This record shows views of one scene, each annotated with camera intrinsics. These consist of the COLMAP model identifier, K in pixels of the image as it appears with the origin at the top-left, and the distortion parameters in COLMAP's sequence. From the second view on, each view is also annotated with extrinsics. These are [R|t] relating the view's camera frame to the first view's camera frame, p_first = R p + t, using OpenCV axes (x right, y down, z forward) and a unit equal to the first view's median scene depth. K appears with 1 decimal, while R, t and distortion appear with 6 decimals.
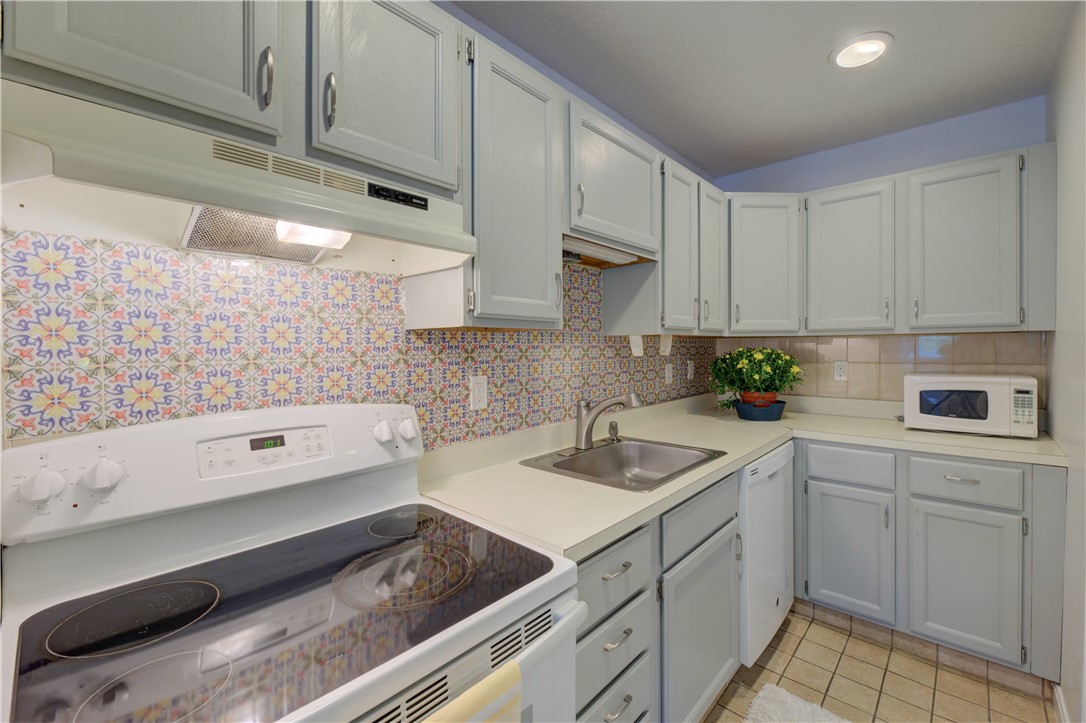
lens RADIAL K [[446.0, 0, 565.8], [0, 446.0, 351.3], [0, 0, 1]] dist [-0.001275, -0.002691]
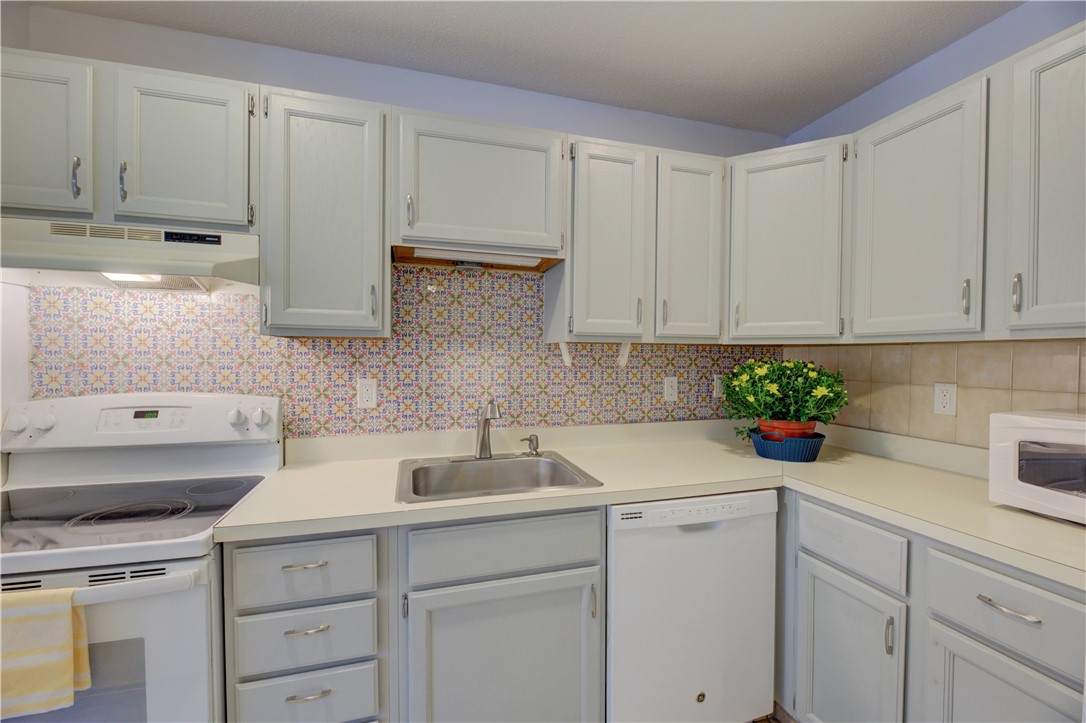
lens RADIAL K [[446.0, 0, 562.5], [0, 446.0, 363.1], [0, 0, 1]] dist [-0.001275, -0.002691]
pose [[0.848252, 0.022726, -0.529105, 0.989085], [-0.019153, 0.999742, 0.012236, -0.009272], [0.529247, -0.000245, 0.848468, 0.358945]]
